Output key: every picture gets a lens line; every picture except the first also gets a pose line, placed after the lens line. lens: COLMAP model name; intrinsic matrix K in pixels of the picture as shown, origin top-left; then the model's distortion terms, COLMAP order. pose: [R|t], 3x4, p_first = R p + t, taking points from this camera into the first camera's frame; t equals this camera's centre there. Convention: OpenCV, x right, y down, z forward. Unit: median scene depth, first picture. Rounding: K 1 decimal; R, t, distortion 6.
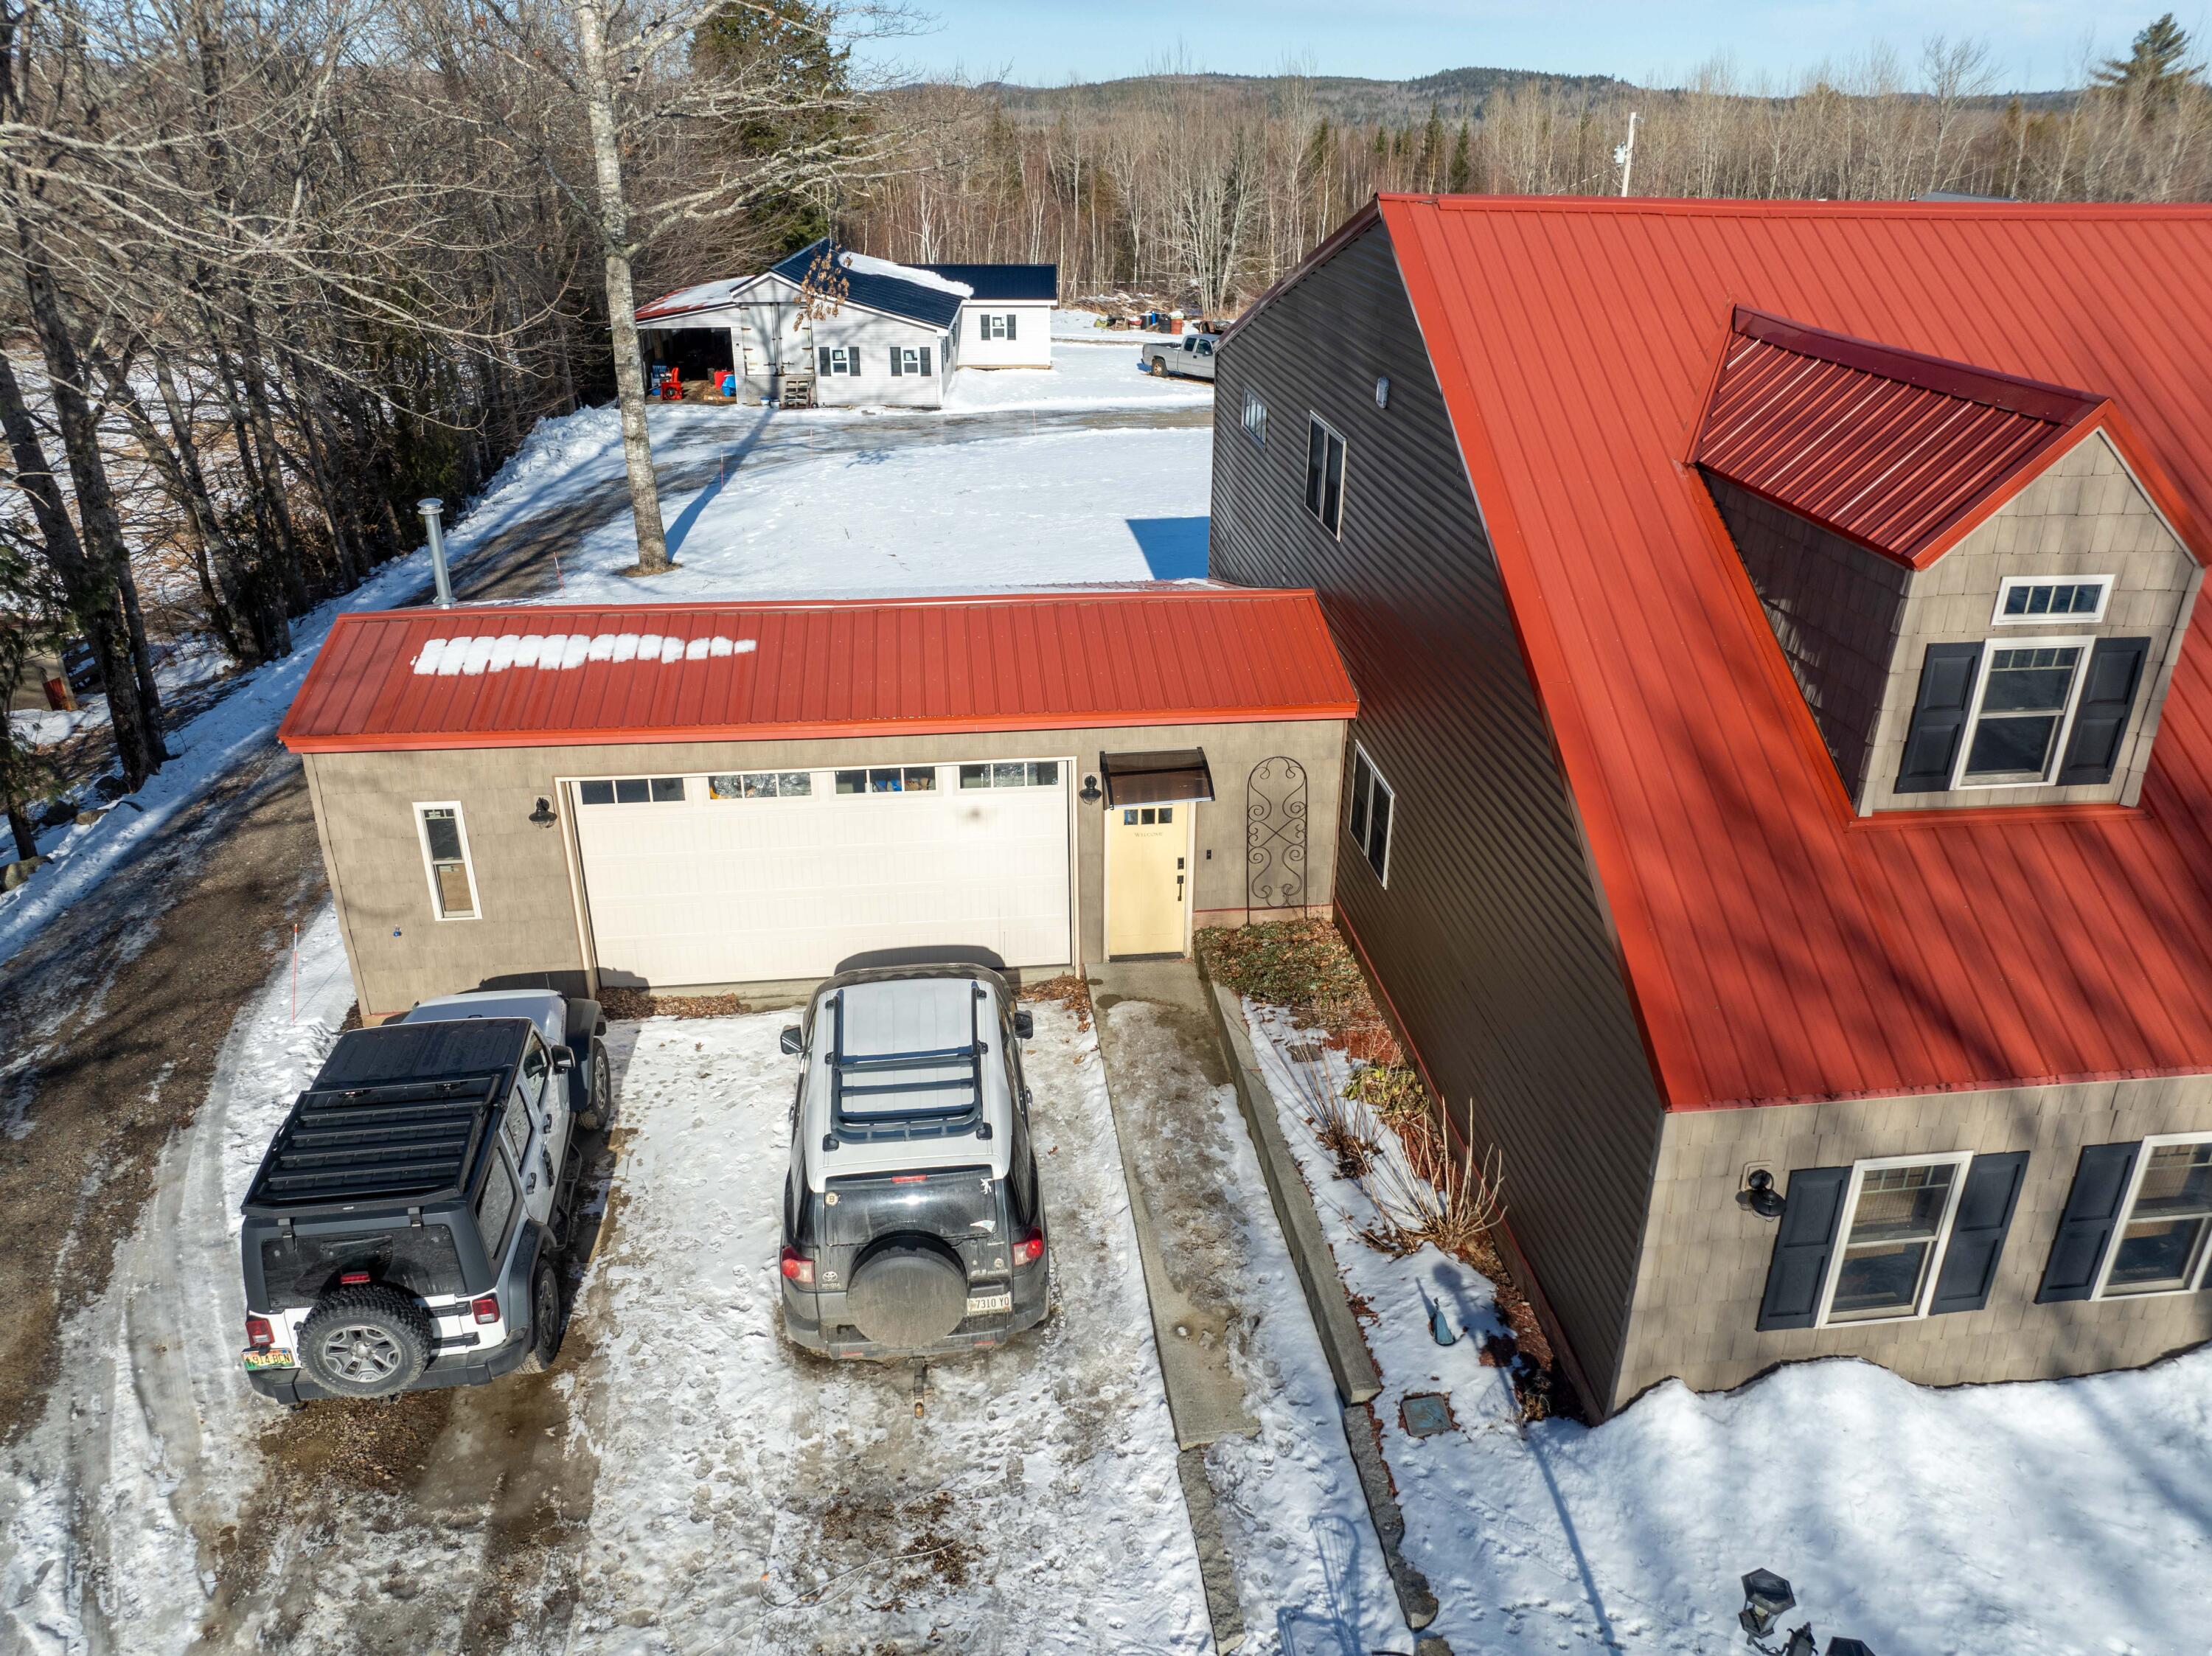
lens RADIAL K [[1562.3, 0, 1110.3], [0, 1562.3, 827.2], [0, 0, 1]] dist [-0.033948, -0.000790]
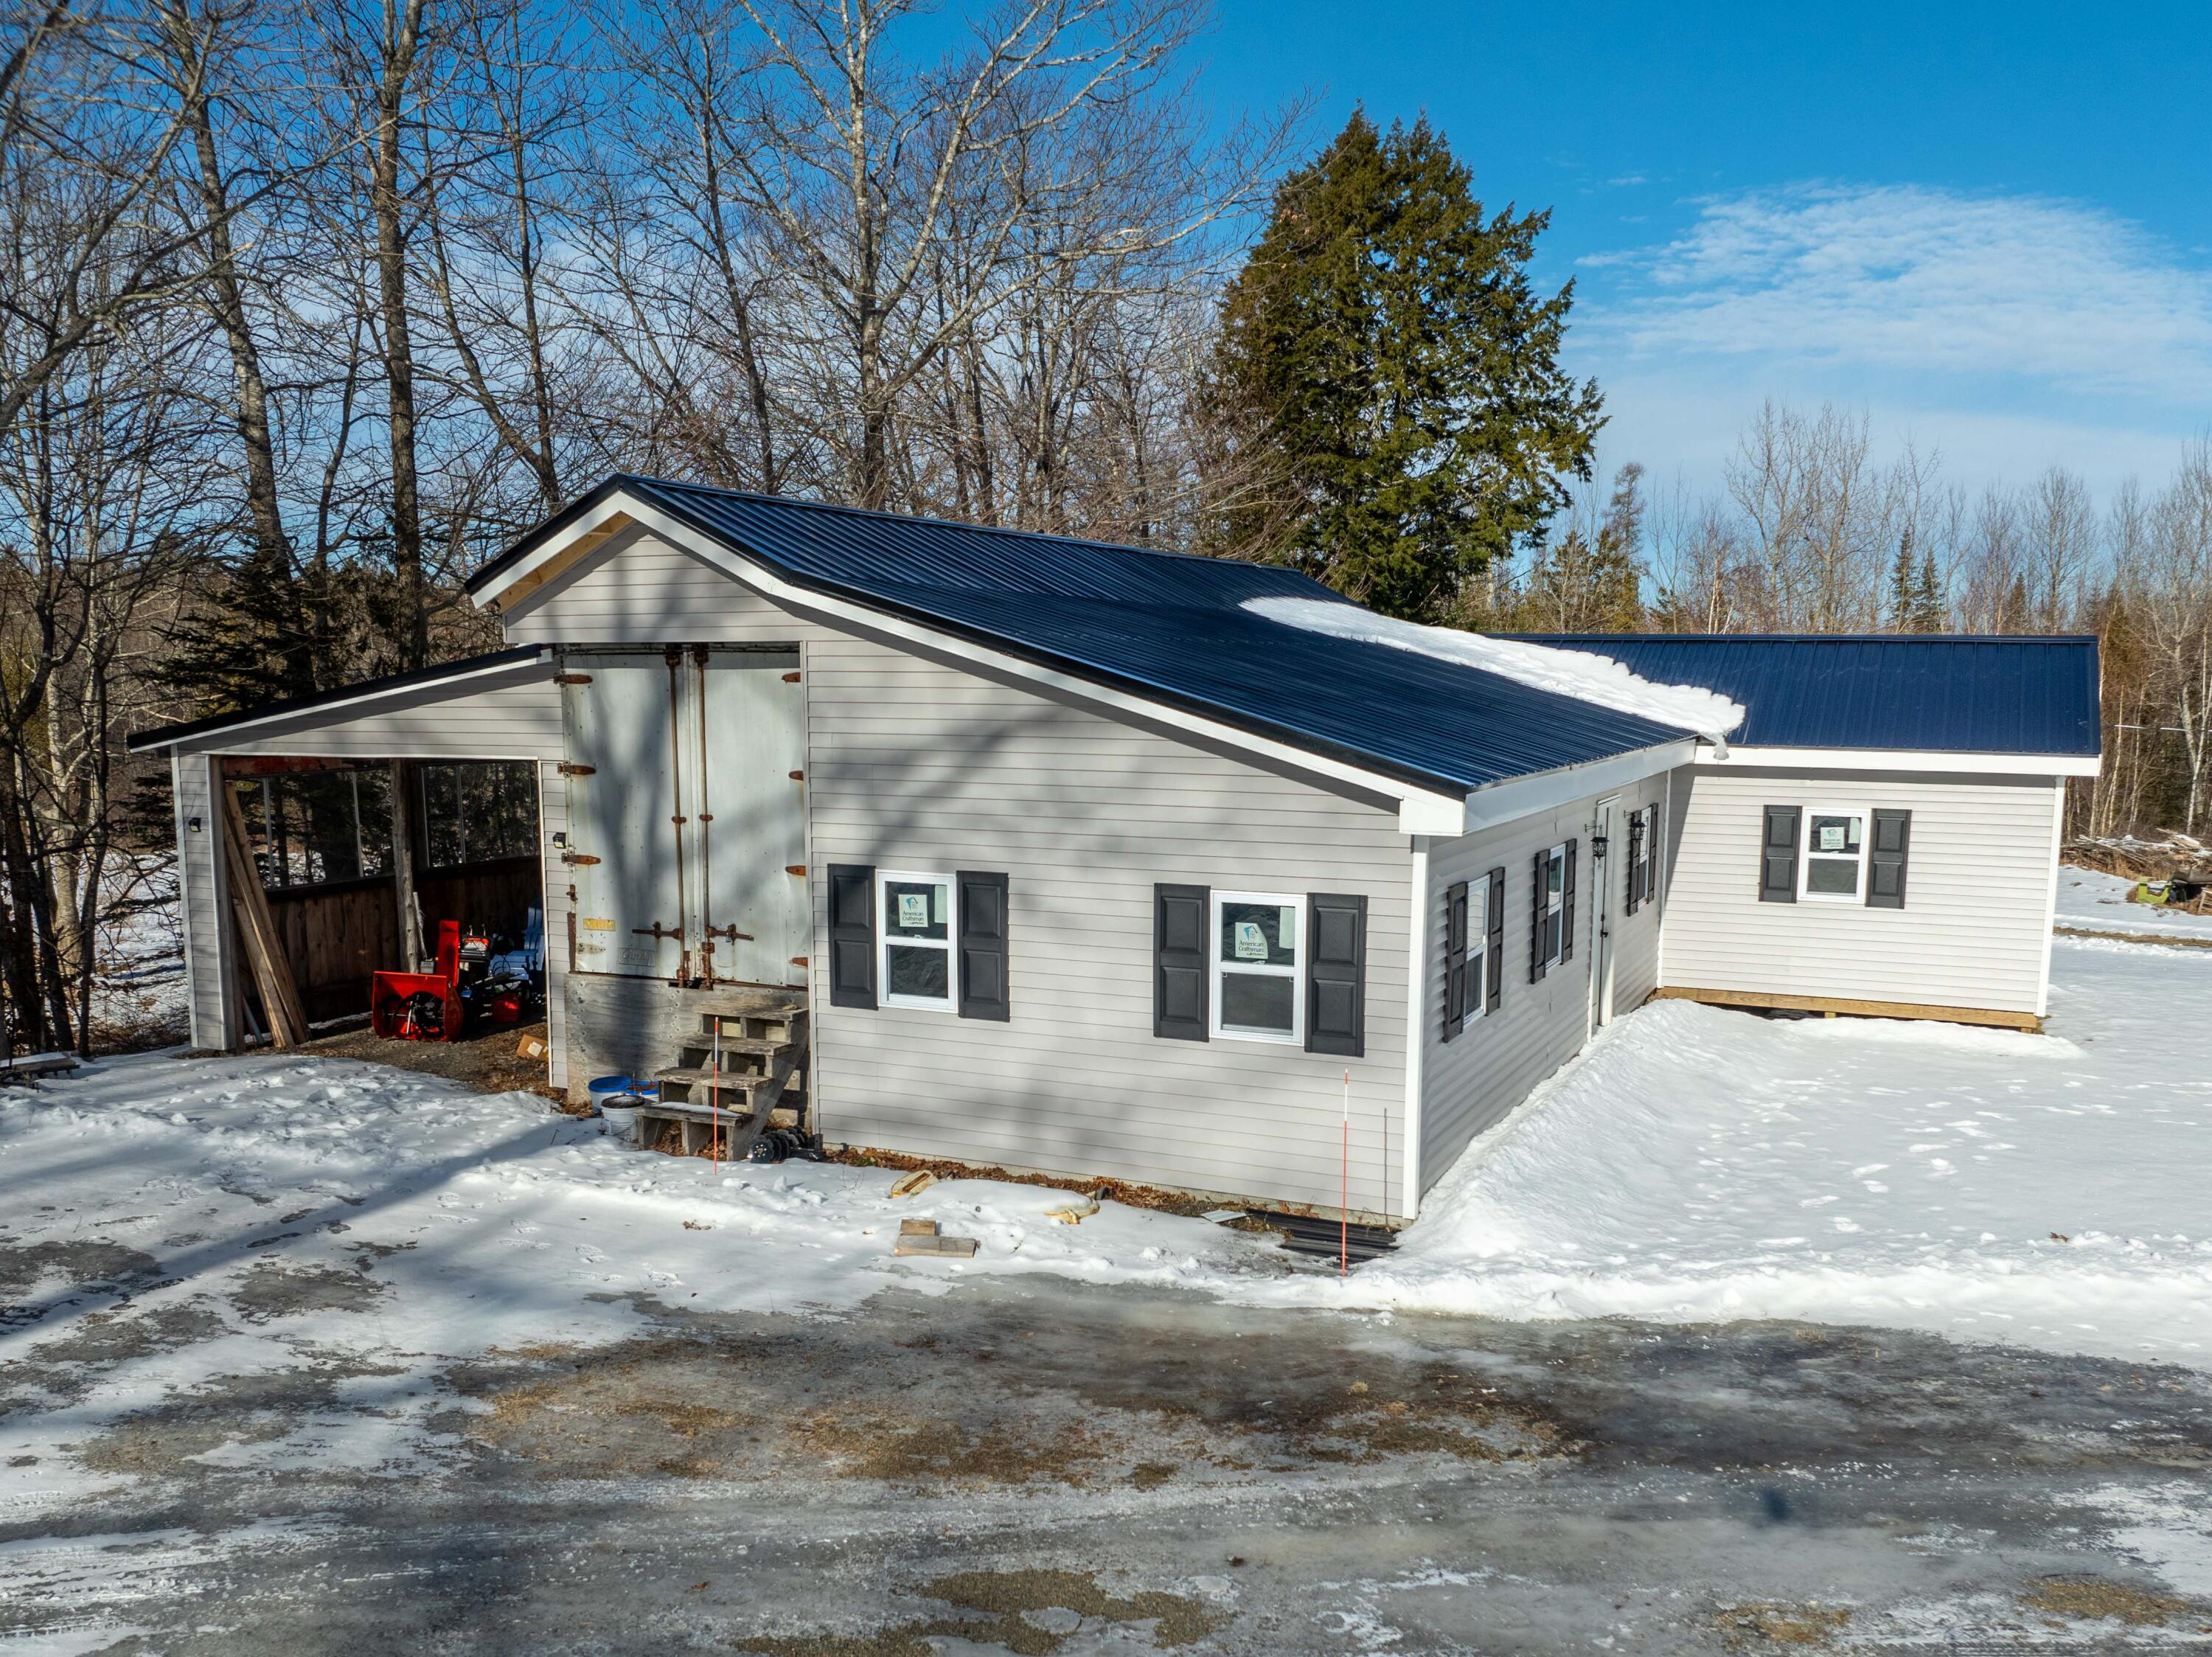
lens RADIAL K [[1760.5, 0, 1064.6], [0, 1760.5, 969.1], [0, 0, 1]] dist [-0.038127, 0.002999]
pose [[0.875511, 0.074295, -0.477453, -0.233770], [-0.199132, 0.955776, -0.216424, -1.146323], [0.440259, 0.284558, 0.851586, 3.739142]]
